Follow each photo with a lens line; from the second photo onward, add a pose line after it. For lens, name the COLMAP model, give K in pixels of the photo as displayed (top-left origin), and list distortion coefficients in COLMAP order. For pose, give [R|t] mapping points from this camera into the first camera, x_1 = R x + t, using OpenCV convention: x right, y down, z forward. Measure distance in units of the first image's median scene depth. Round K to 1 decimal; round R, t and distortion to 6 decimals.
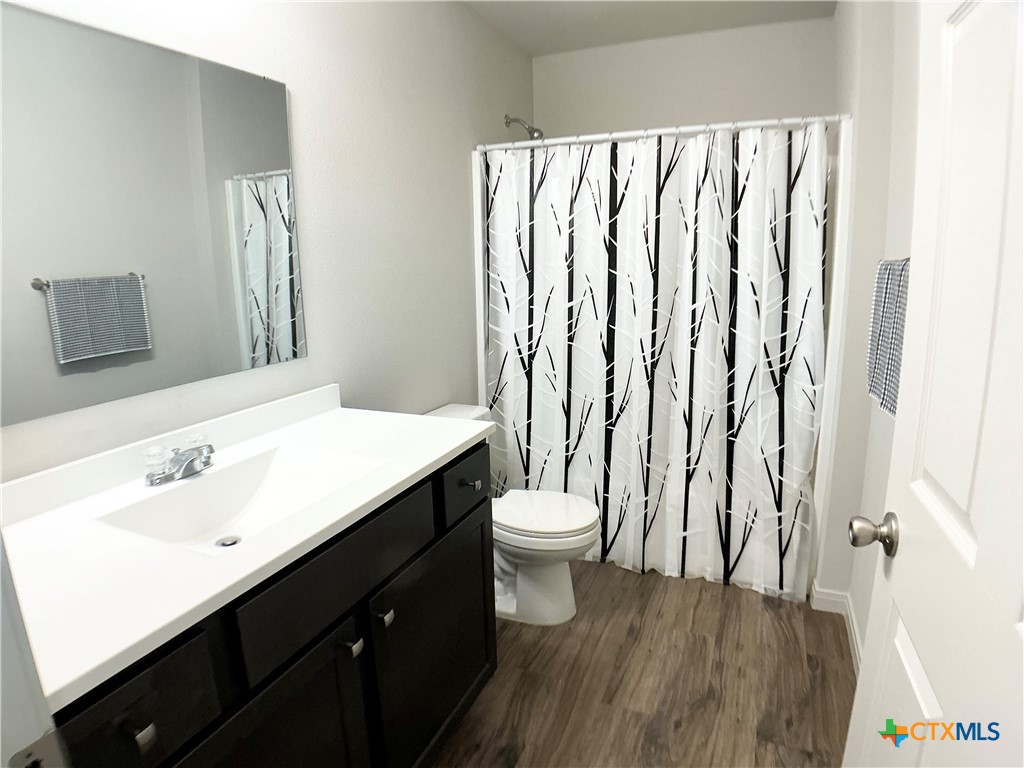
lens RADIAL K [[590.7, 0, 505.1], [0, 590.7, 382.2], [0, 0, 1]] dist [-0.054479, -0.030332]
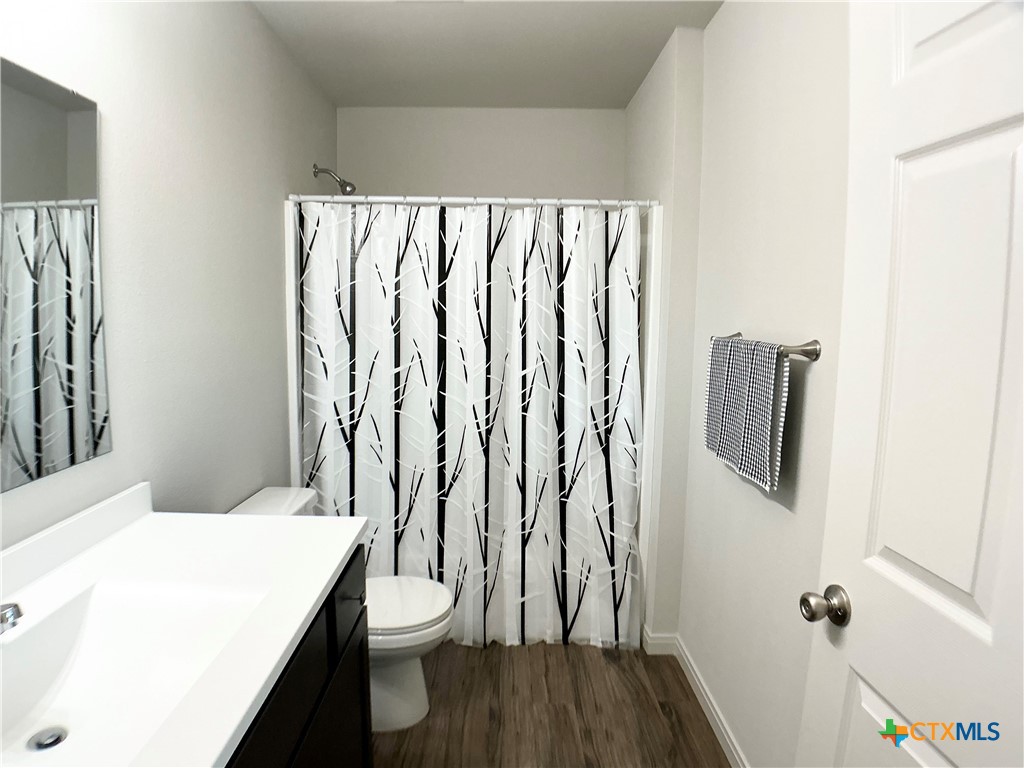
lens RADIAL K [[590.7, 0, 505.1], [0, 590.7, 382.2], [0, 0, 1]] dist [-0.054479, -0.030332]
pose [[0.912684, -0.016602, 0.408329, -0.126755], [0.049425, 0.996324, -0.069965, -0.041811], [-0.405666, 0.084037, 0.910150, 0.081707]]
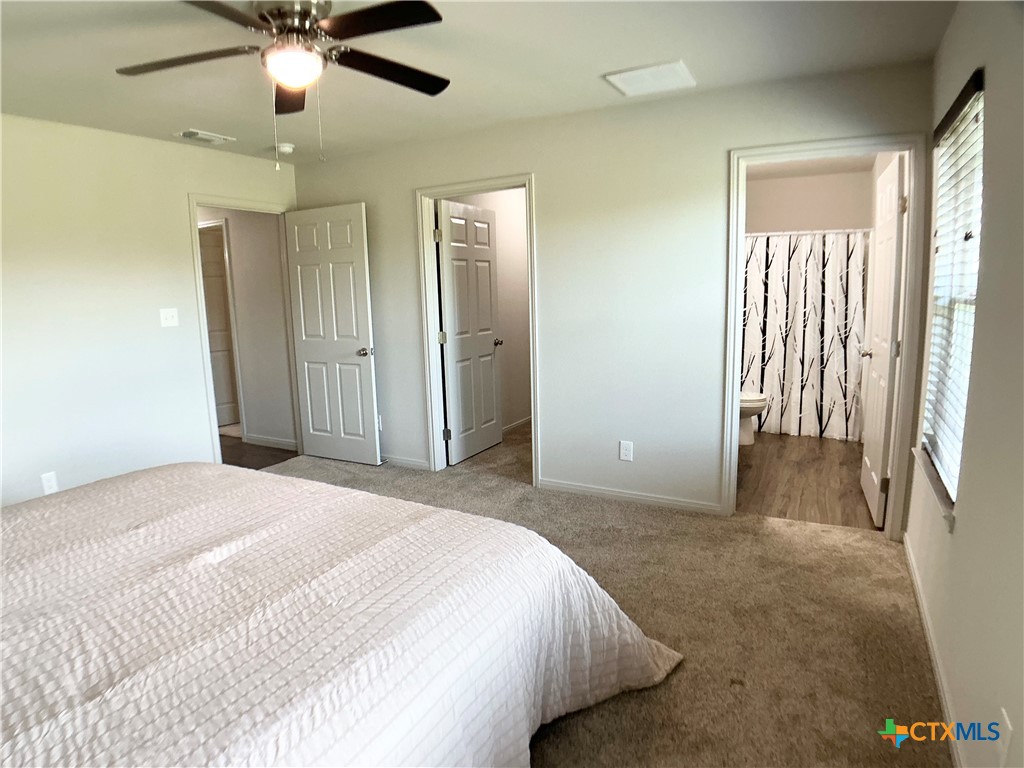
lens RADIAL K [[590.7, 0, 505.1], [0, 590.7, 382.2], [0, 0, 1]] dist [-0.054479, -0.030332]
pose [[0.995648, 0.011247, -0.092516, -0.610218], [-0.014949, 0.999111, -0.039421, 0.251276], [0.091991, 0.040632, 0.994931, -1.299764]]
